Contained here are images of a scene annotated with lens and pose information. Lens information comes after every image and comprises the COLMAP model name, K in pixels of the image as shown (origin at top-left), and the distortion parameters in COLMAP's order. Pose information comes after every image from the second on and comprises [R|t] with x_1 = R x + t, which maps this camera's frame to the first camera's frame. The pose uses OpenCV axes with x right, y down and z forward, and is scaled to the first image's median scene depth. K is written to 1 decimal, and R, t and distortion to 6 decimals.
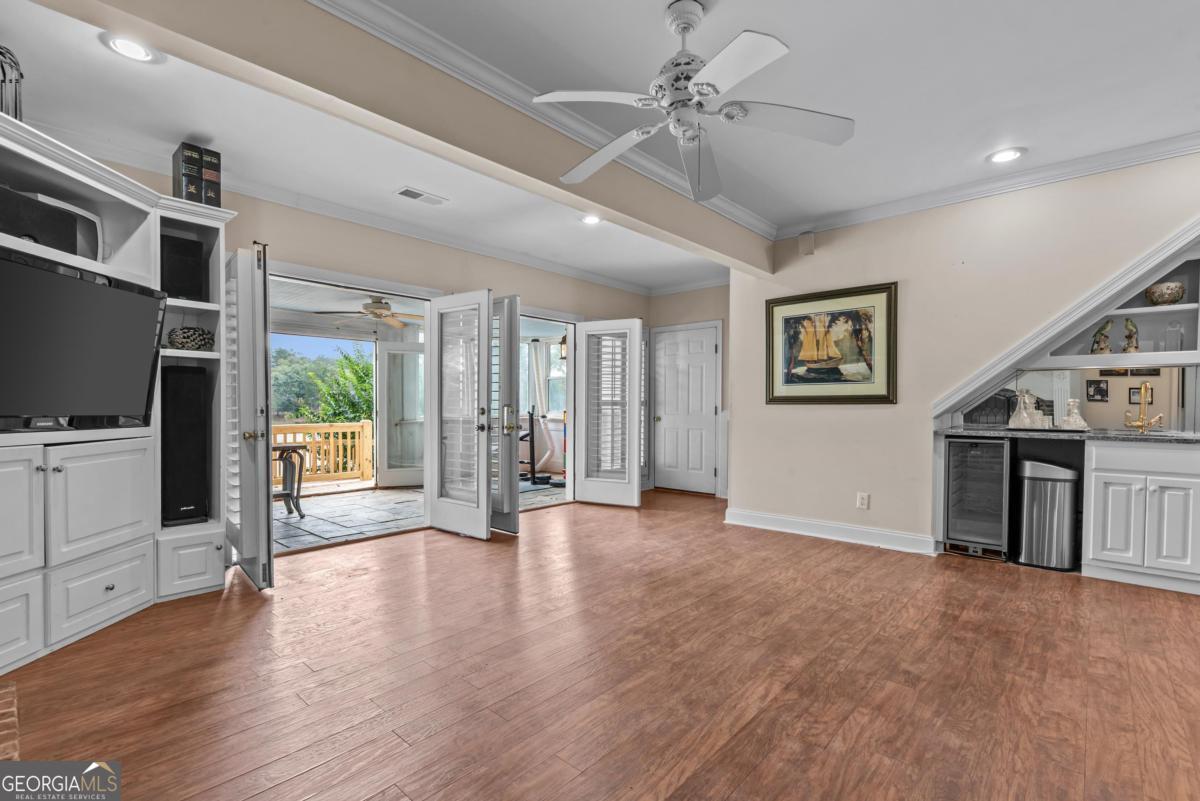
lens RADIAL K [[534.5, 0, 596.6], [0, 534.5, 412.8], [0, 0, 1]] dist [0.003626, -0.000728]
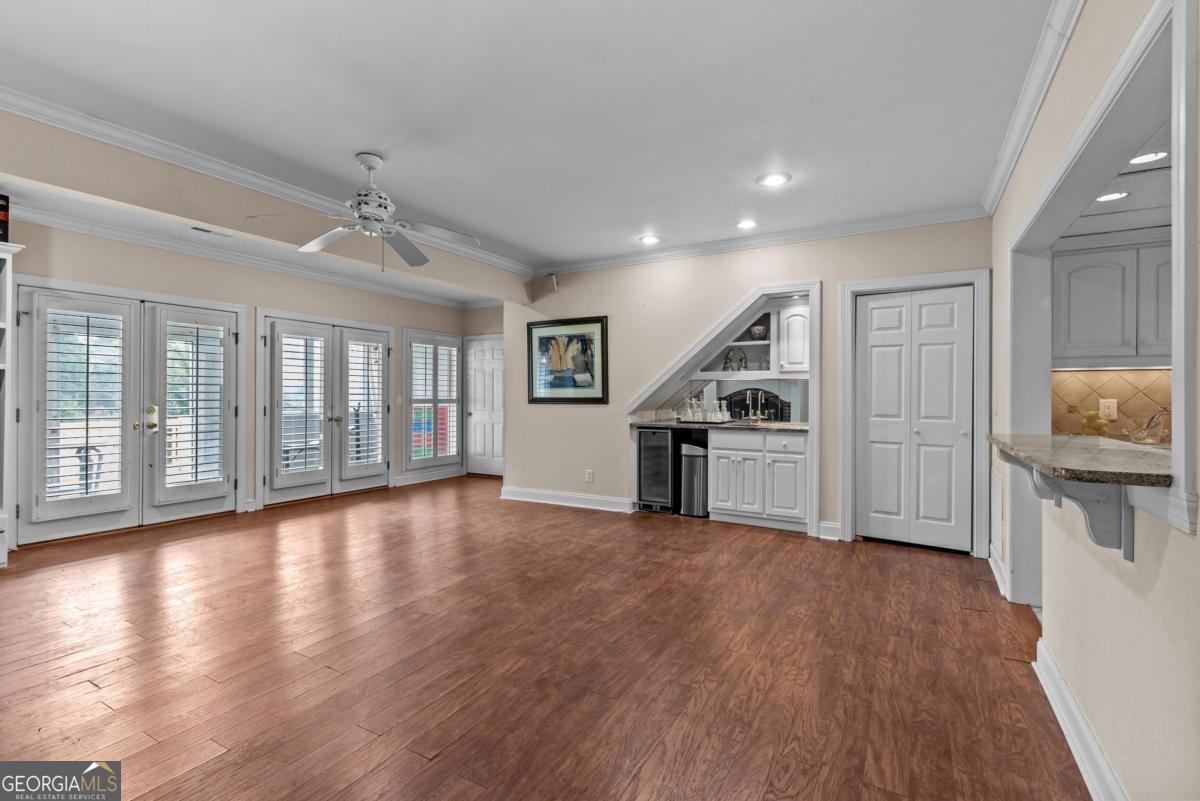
lens RADIAL K [[534.5, 0, 607.0], [0, 534.5, 395.7], [0, 0, 1]] dist [0.003626, -0.000728]
pose [[0.976349, 0.001619, 0.216195, 0.264525], [0.001844, 0.999873, -0.015819, -0.016640], [-0.216193, 0.015843, 0.976222, -0.346495]]
